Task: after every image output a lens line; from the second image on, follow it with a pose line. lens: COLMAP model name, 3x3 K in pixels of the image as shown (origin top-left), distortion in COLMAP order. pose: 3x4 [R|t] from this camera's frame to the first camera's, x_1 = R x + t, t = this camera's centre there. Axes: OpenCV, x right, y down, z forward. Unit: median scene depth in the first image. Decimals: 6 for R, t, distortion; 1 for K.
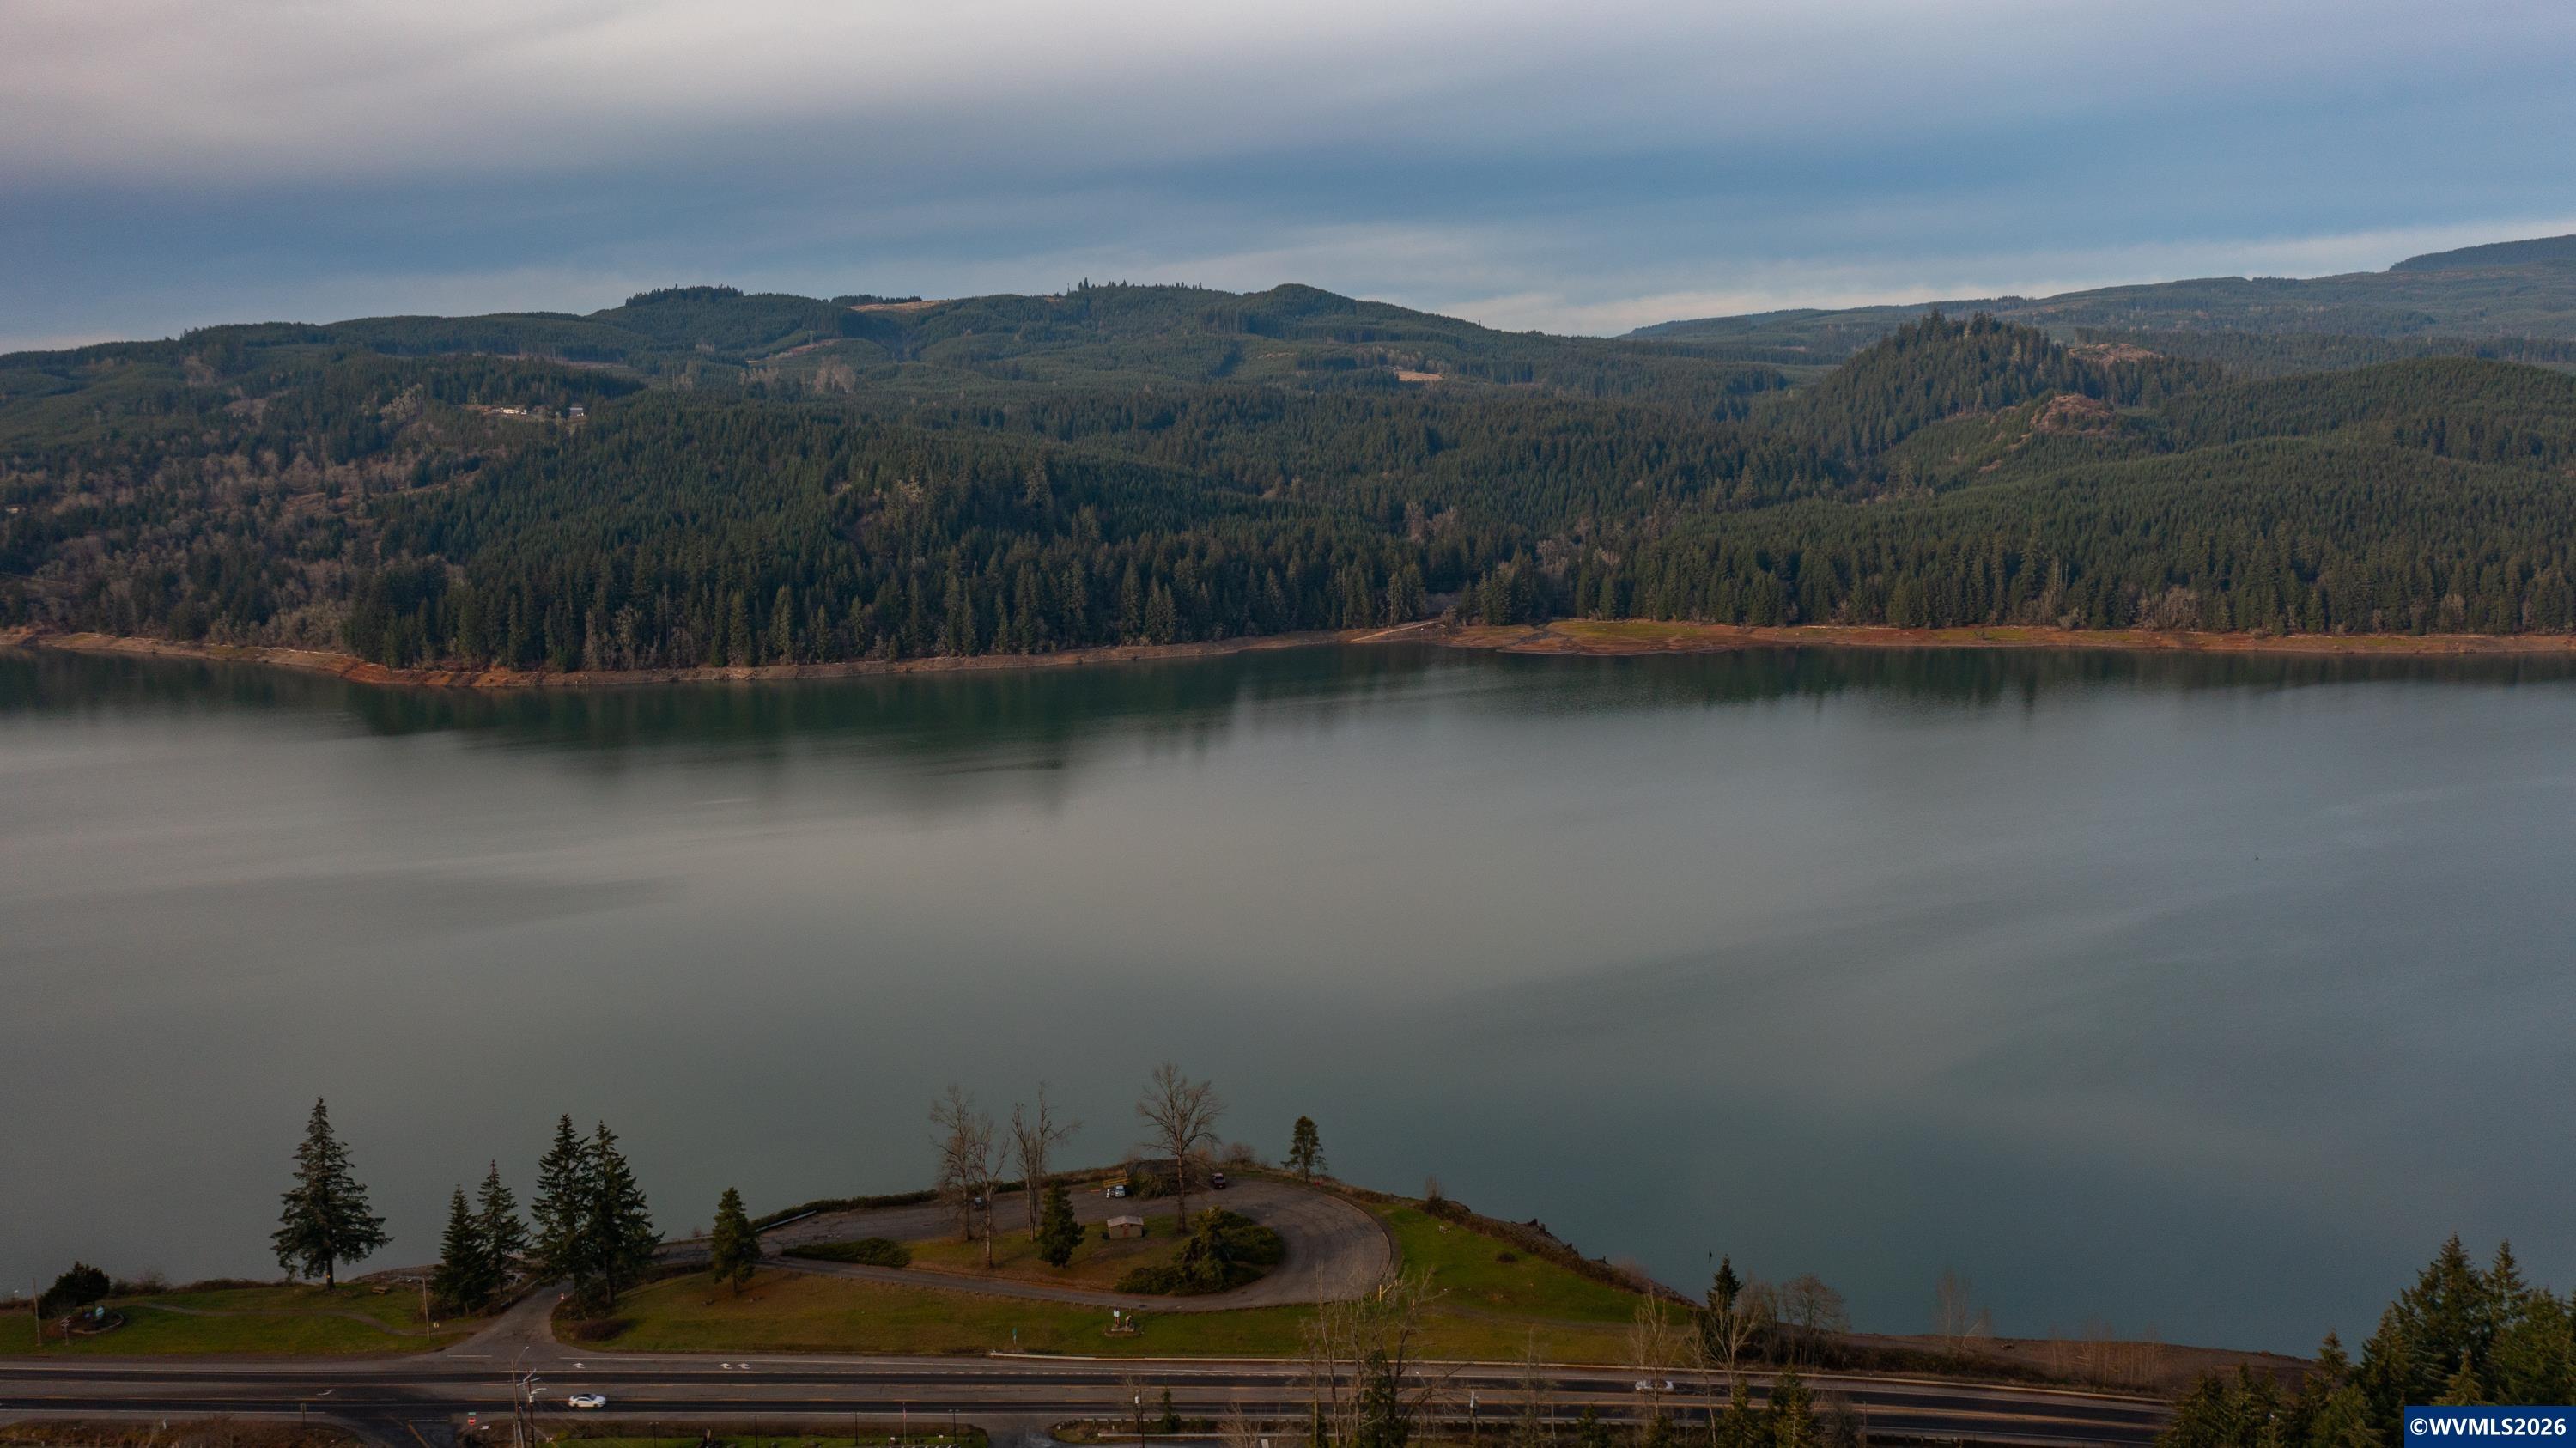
lens RADIAL K [[2033.3, 0, 1282.0], [0, 2033.3, 734.1], [0, 0, 1]] dist [-0.016215, 0.005913]
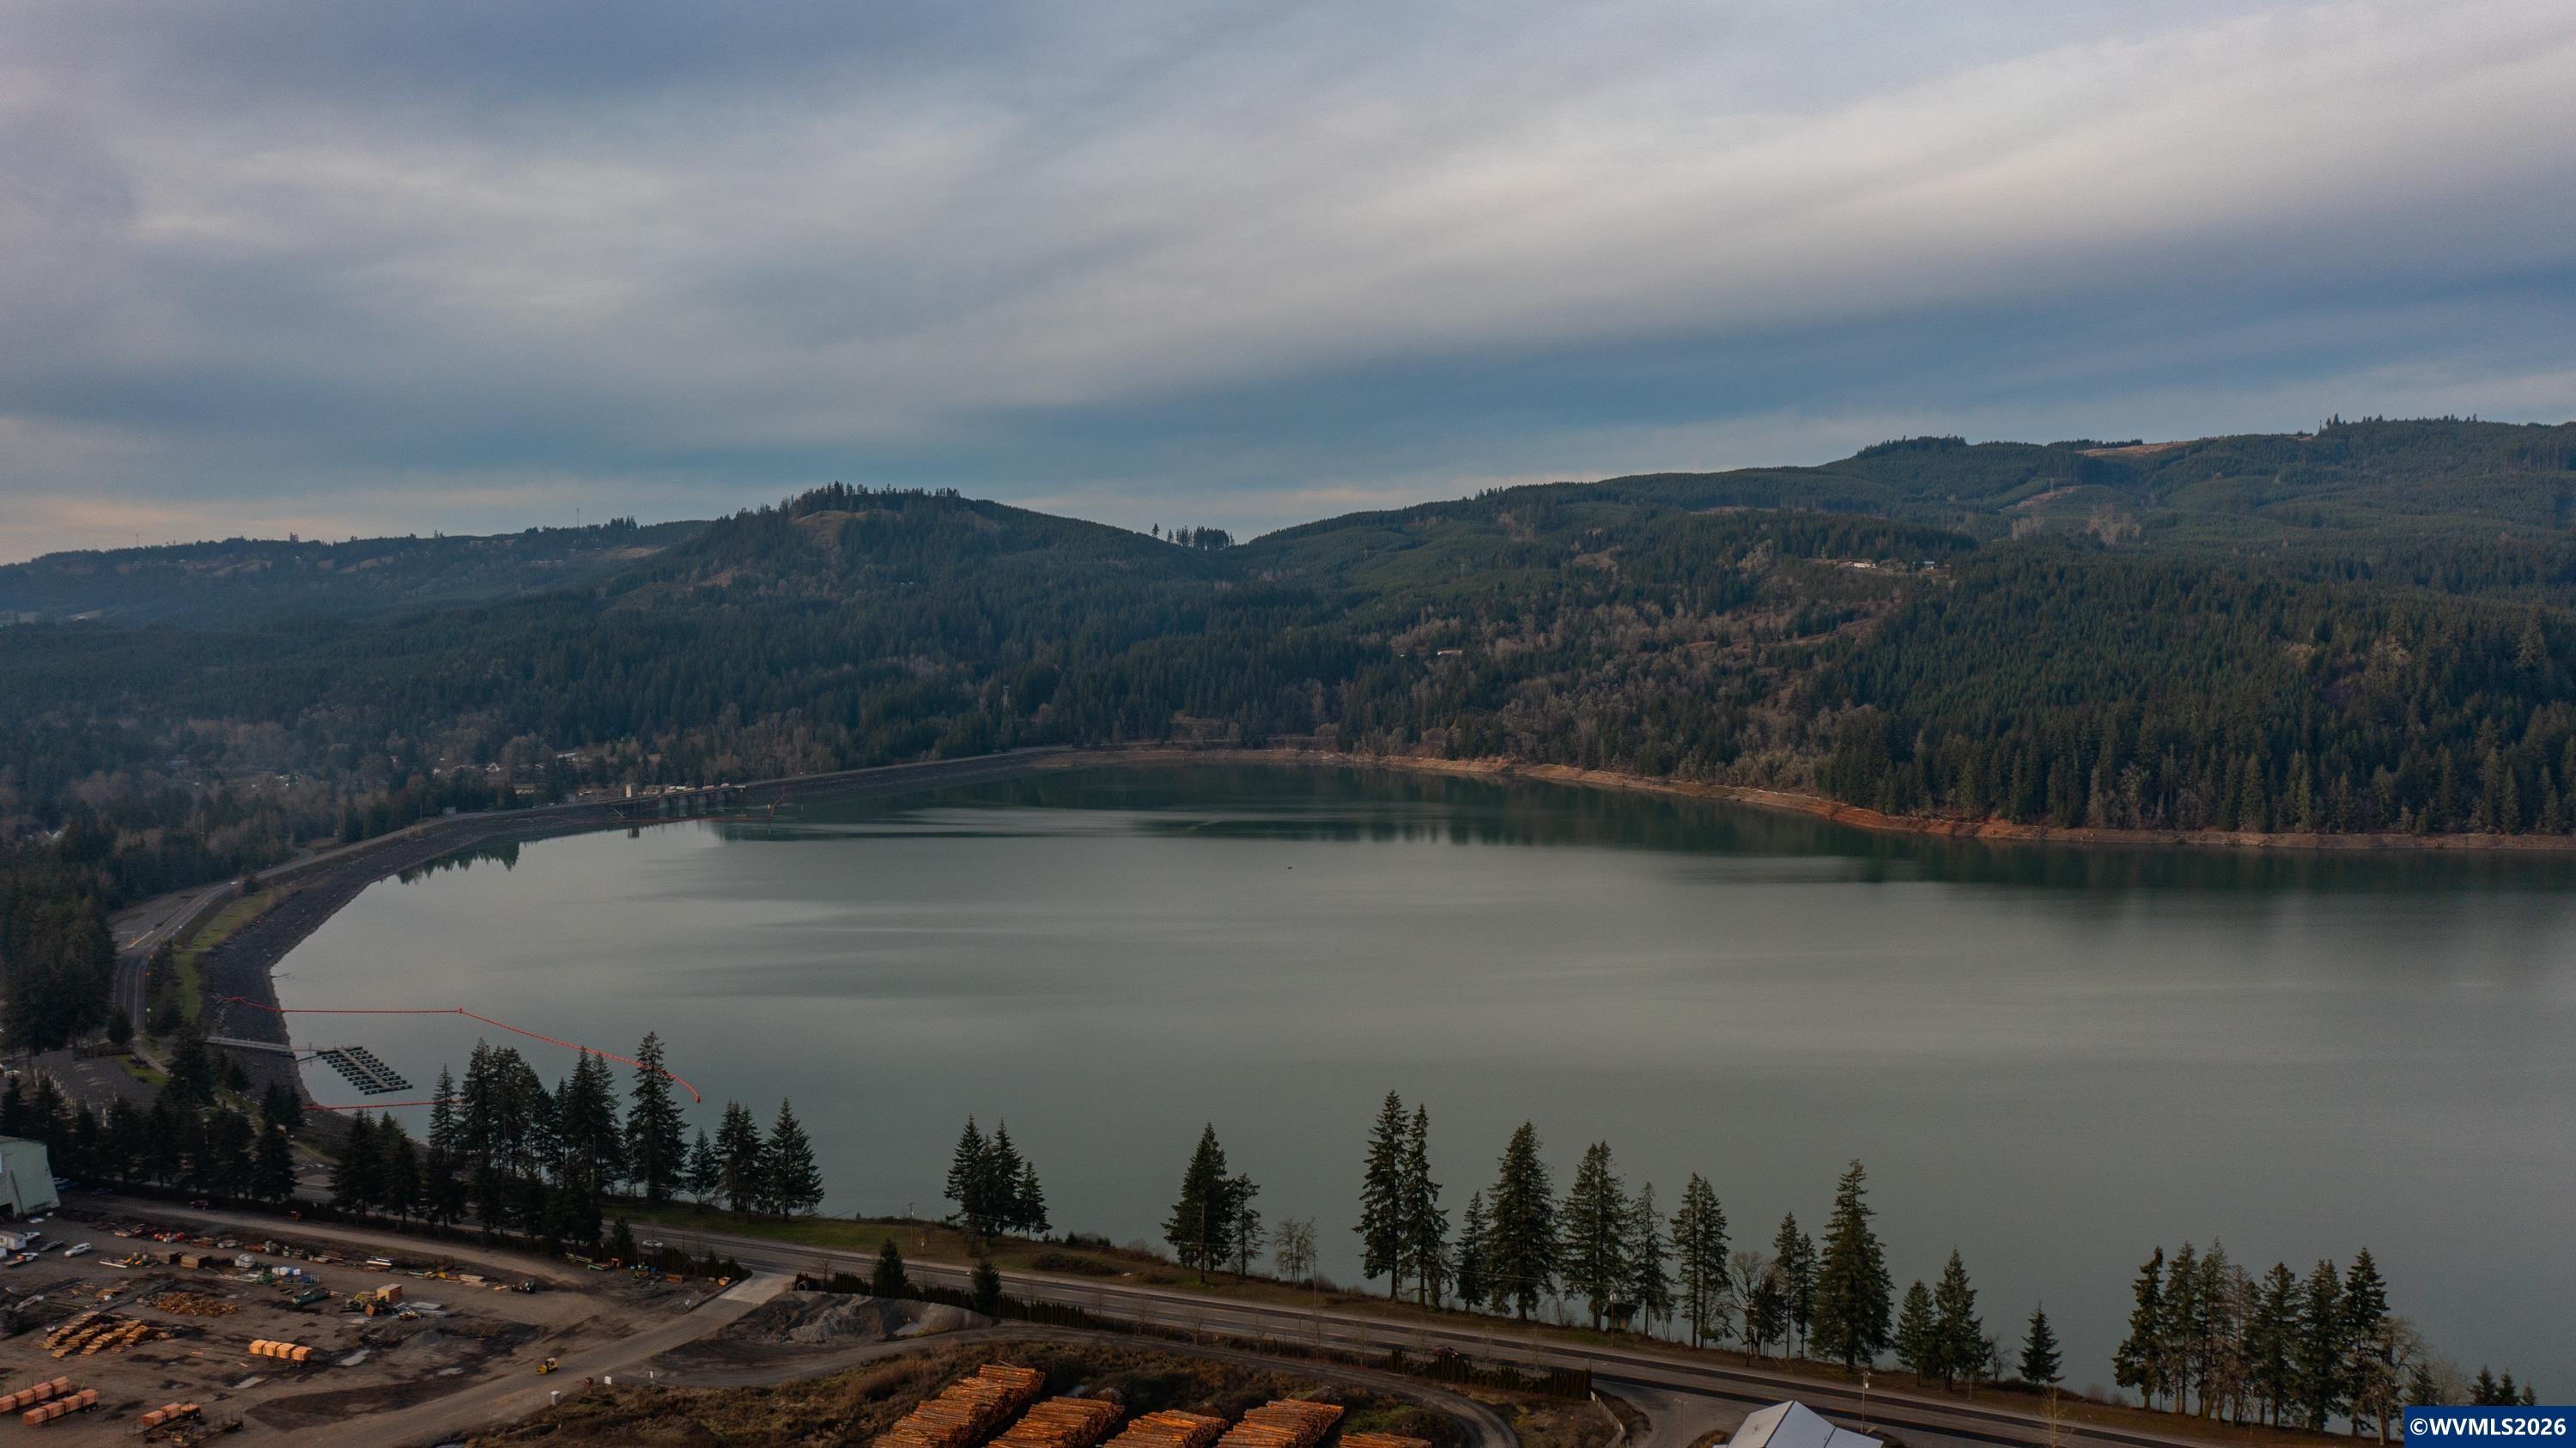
lens RADIAL K [[2033.3, 0, 1282.0], [0, 2033.3, 734.1], [0, 0, 1]] dist [-0.016215, 0.005913]
pose [[0.876687, 0.035281, -0.479767, -0.184375], [-0.068084, 0.996368, -0.051142, 0.001137], [0.476220, 0.077500, 0.875904, -0.064784]]
